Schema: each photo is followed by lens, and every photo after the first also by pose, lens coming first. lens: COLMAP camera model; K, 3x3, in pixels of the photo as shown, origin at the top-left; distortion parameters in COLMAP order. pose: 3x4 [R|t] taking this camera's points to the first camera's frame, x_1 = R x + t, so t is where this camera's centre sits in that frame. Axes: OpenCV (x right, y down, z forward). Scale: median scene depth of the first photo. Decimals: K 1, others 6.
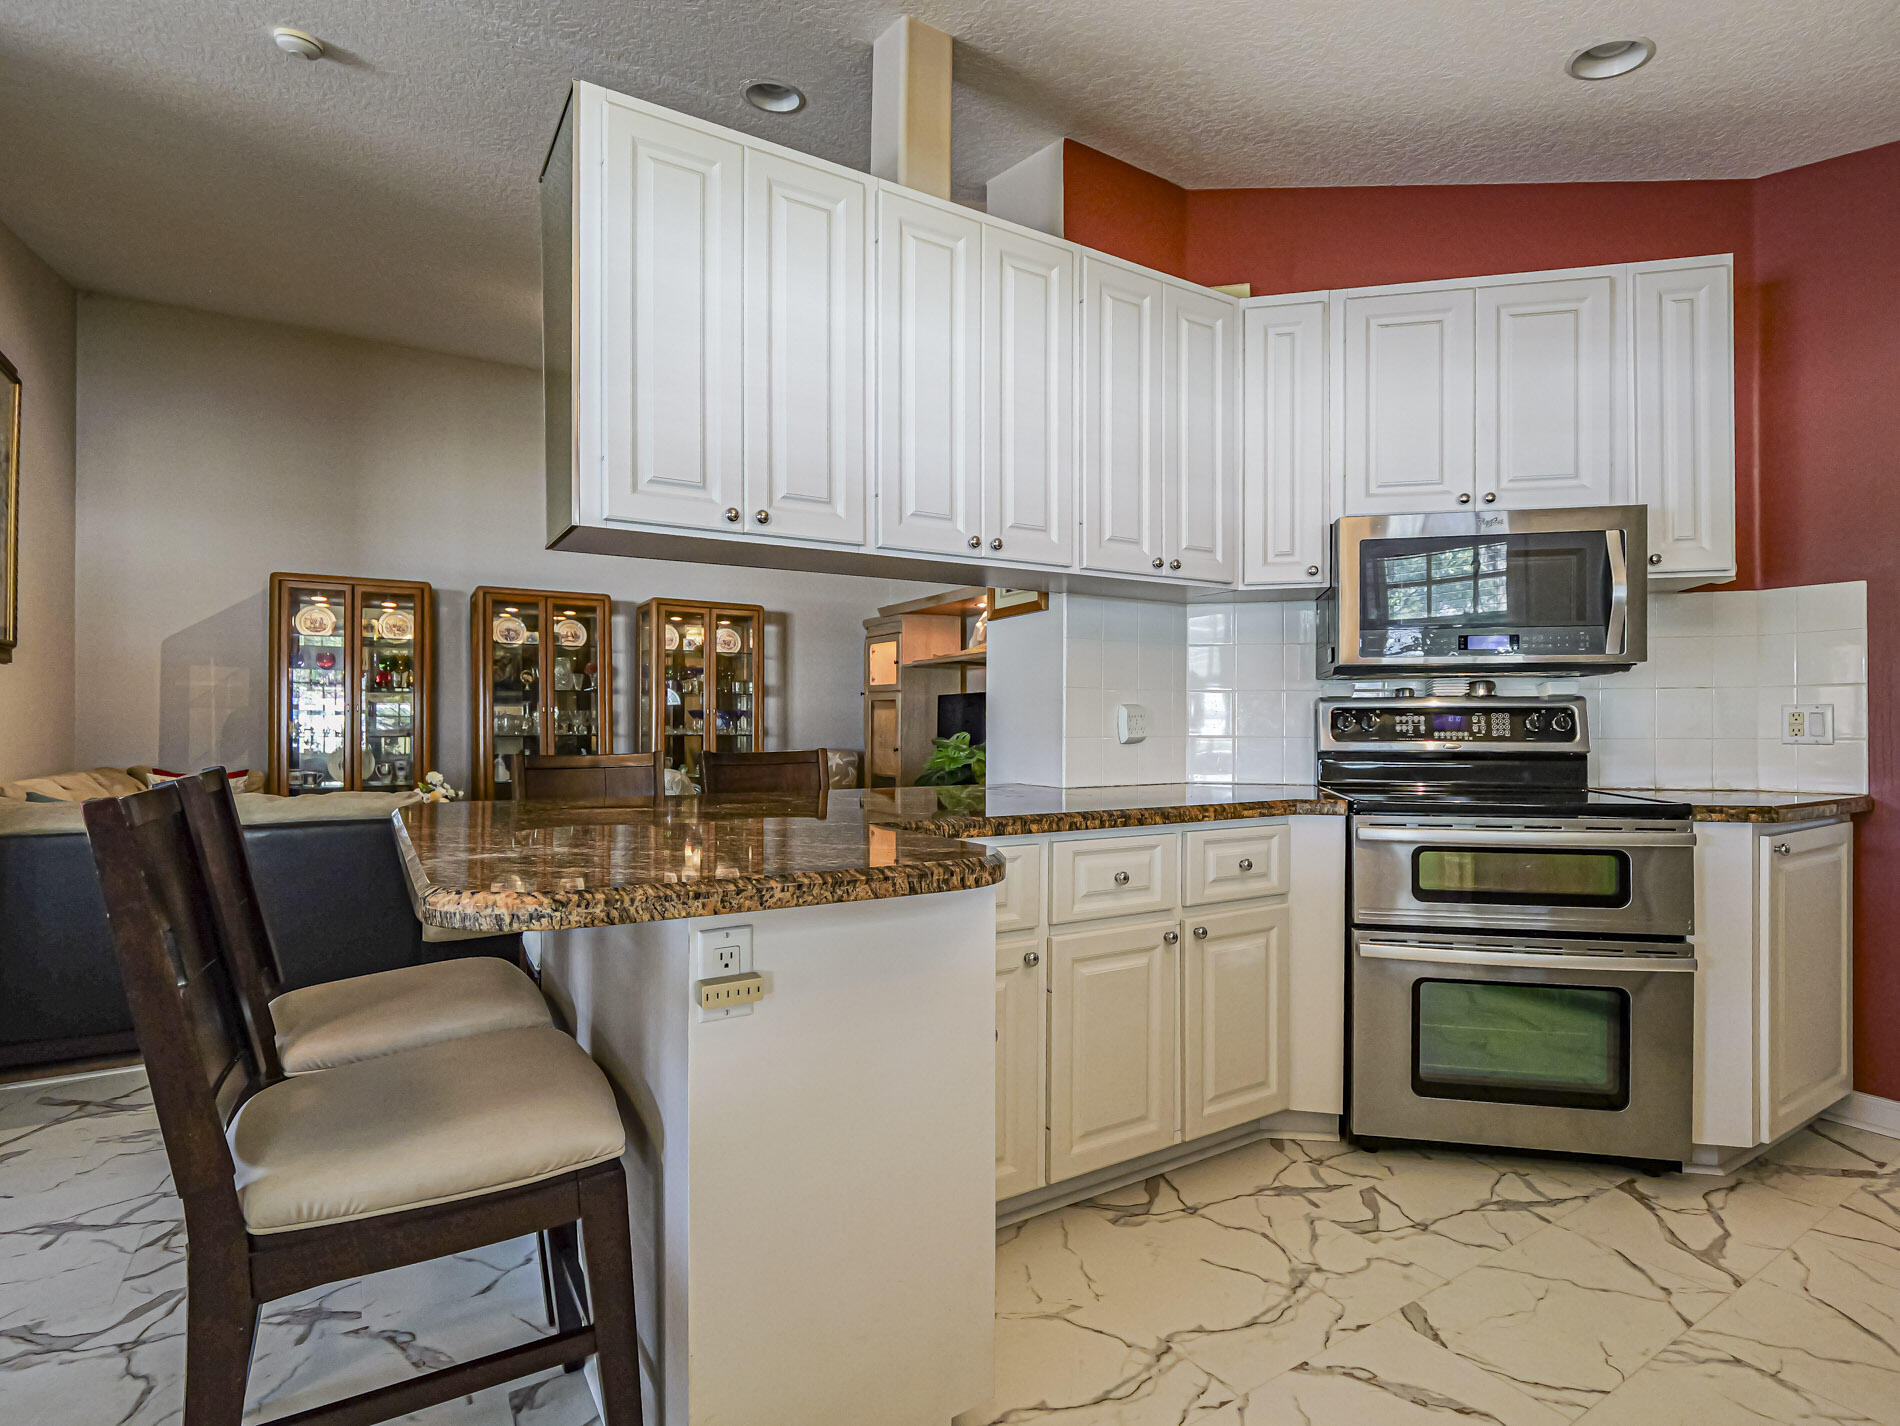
lens RADIAL K [[947.3, 0, 950.0], [0, 947.3, 713.0], [0, 0, 1]] dist [-0.017355, 0.000214]
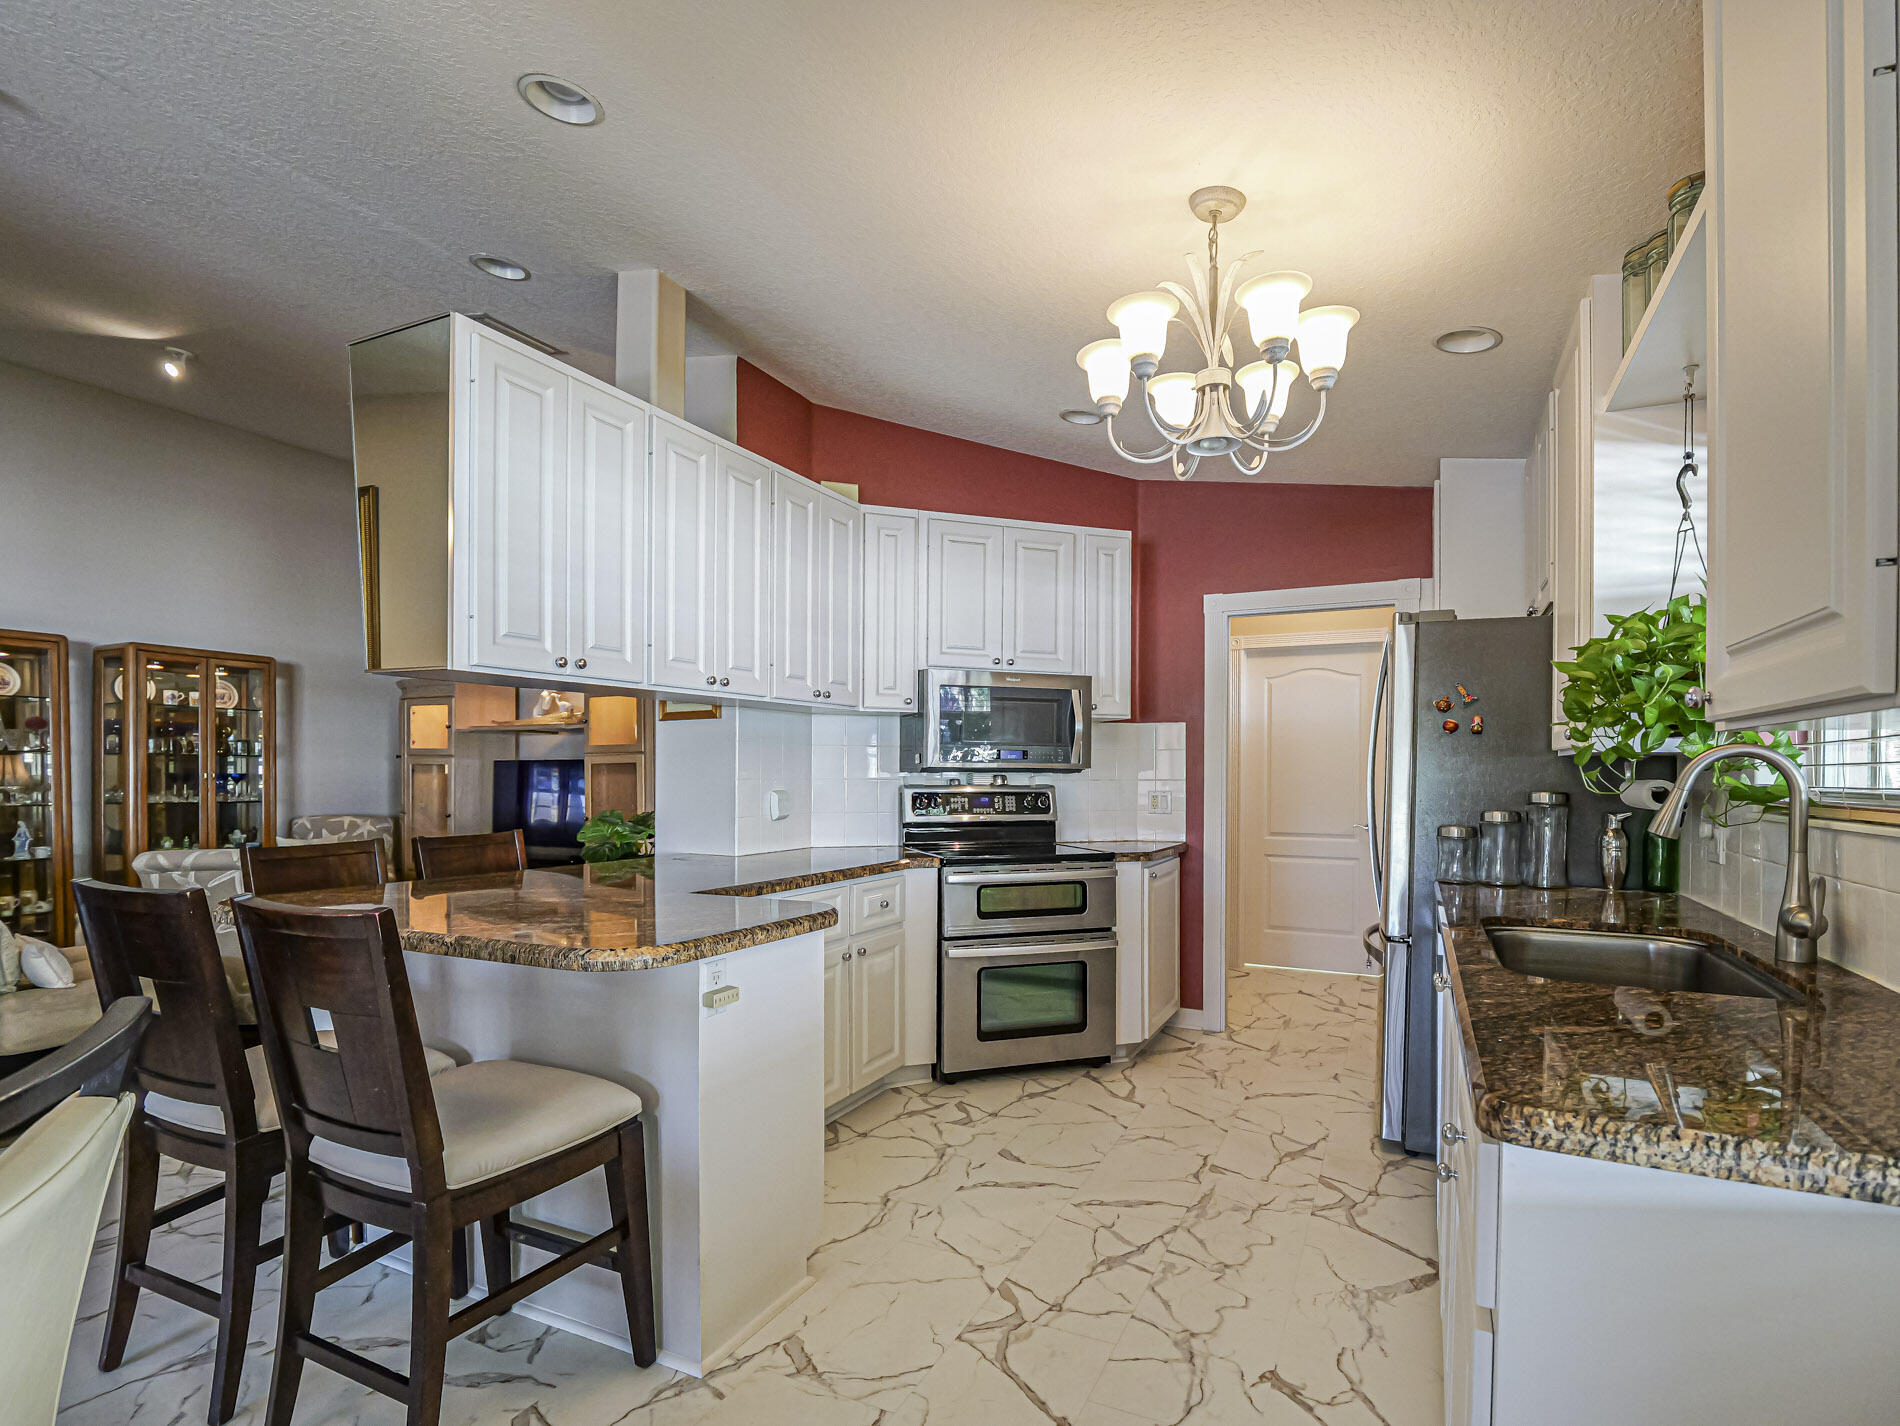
lens RADIAL K [[943.2, 0, 948.0], [0, 943.2, 749.5], [0, 0, 1]] dist [-0.015516, -0.000098]
pose [[0.849217, 0.015589, 0.527813, -0.380238], [-0.010018, 0.999860, -0.013412, -0.063622], [-0.527949, 0.006103, 0.849254, -0.314666]]
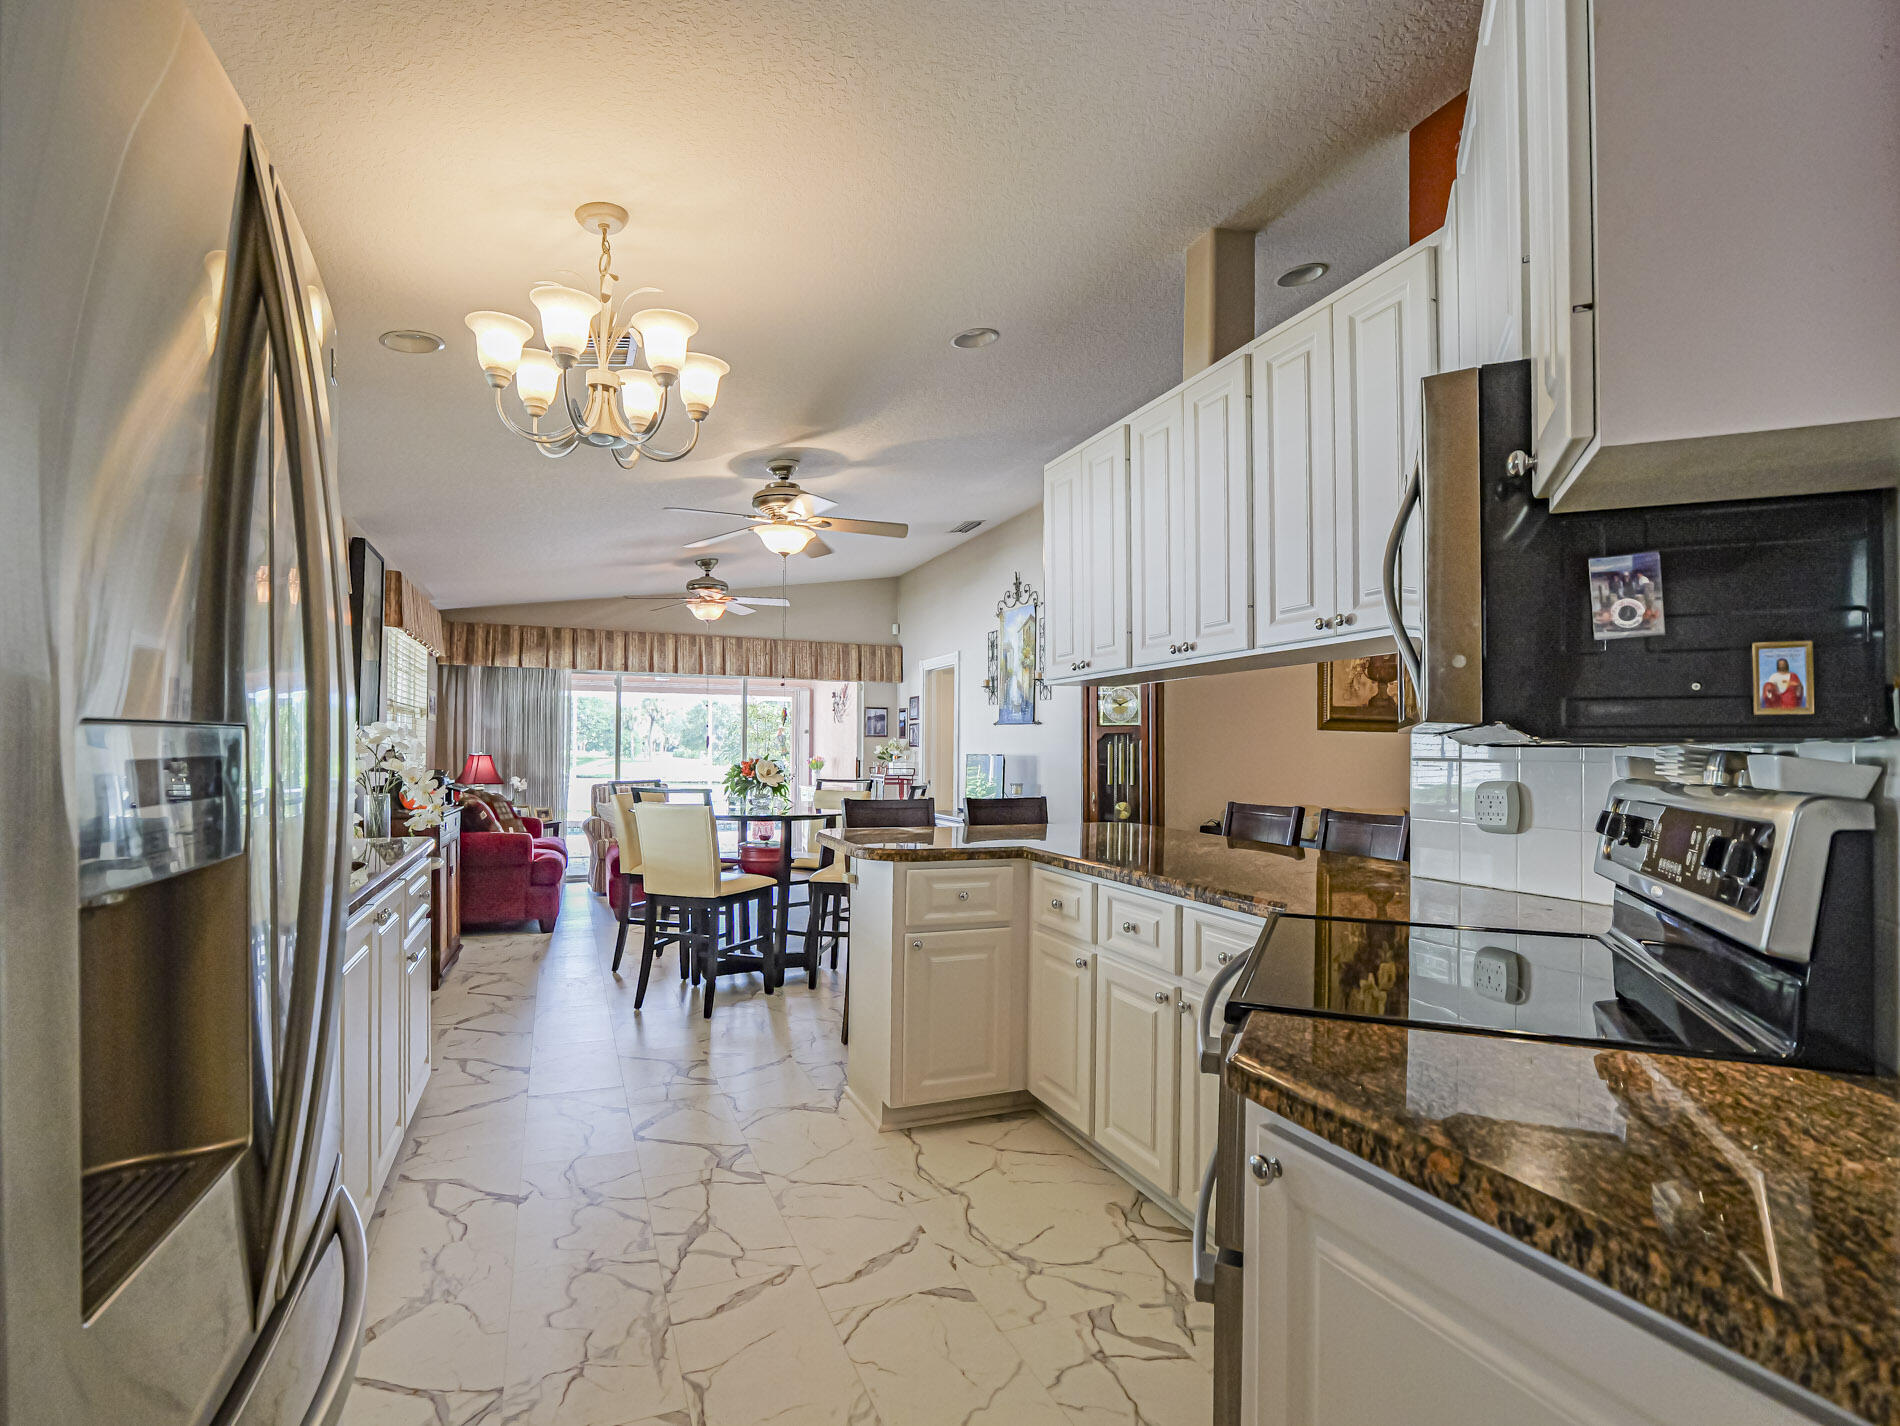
lens RADIAL K [[972.6, 0, 950.0], [0, 972.6, 713.0], [0, 0, 1]] dist [0.000142, -0.000124]
pose [[-0.169791, -0.036764, -0.984794, 1.249875], [0.006591, 0.999239, -0.038440, -0.043284], [0.985458, -0.013018, -0.169419, 0.855502]]
